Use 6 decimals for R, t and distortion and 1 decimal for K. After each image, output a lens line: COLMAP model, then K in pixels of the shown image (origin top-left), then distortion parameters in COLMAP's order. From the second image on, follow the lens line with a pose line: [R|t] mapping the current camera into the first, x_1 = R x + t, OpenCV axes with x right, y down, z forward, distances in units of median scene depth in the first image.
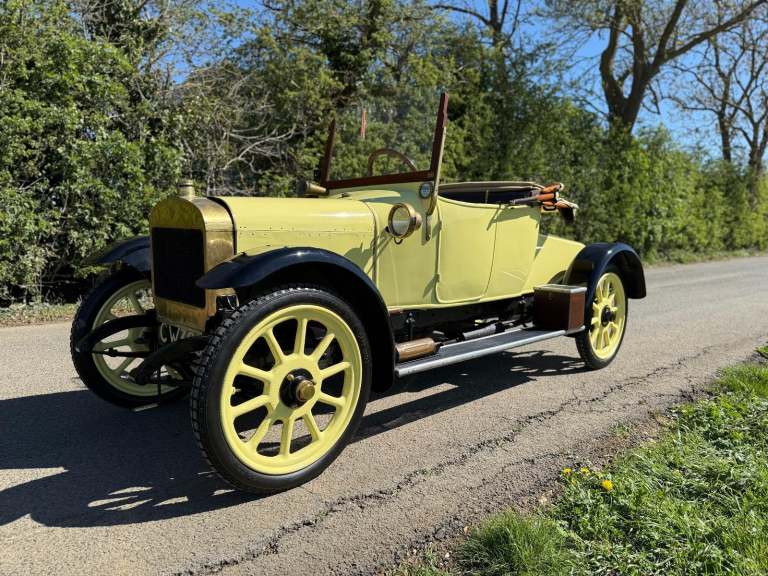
lens RADIAL K [[539.7, 0, 381.1], [0, 539.7, 290.5], [0, 0, 1]] dist [0.053772, -0.069252]
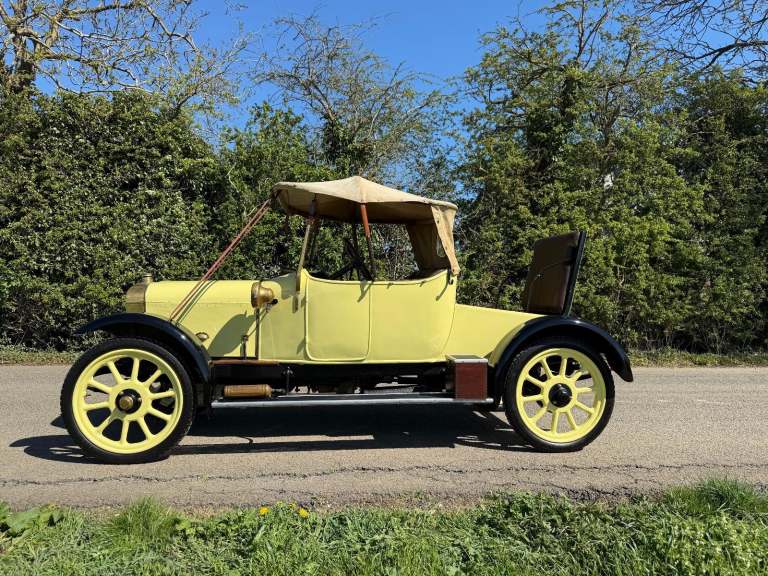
lens RADIAL K [[539.7, 0, 387.8], [0, 539.7, 290.3], [0, 0, 1]] dist [0.053772, -0.069252]
pose [[0.798585, -0.008710, -0.601819, 0.736663], [-0.066108, 0.992576, -0.102087, -0.016104], [0.598241, 0.121311, 0.792081, 0.070575]]
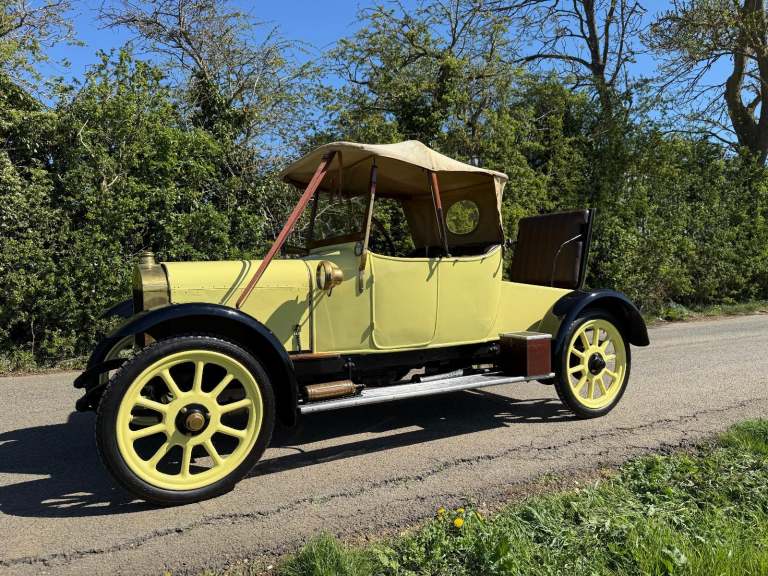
lens RADIAL K [[539.7, 0, 386.2], [0, 539.7, 291.8], [0, 0, 1]] dist [0.053772, -0.069252]
pose [[0.968587, -0.024033, -0.247510, 0.292831], [0.002988, 0.996372, -0.085054, 0.000581], [0.248656, 0.081643, 0.965145, -0.047422]]
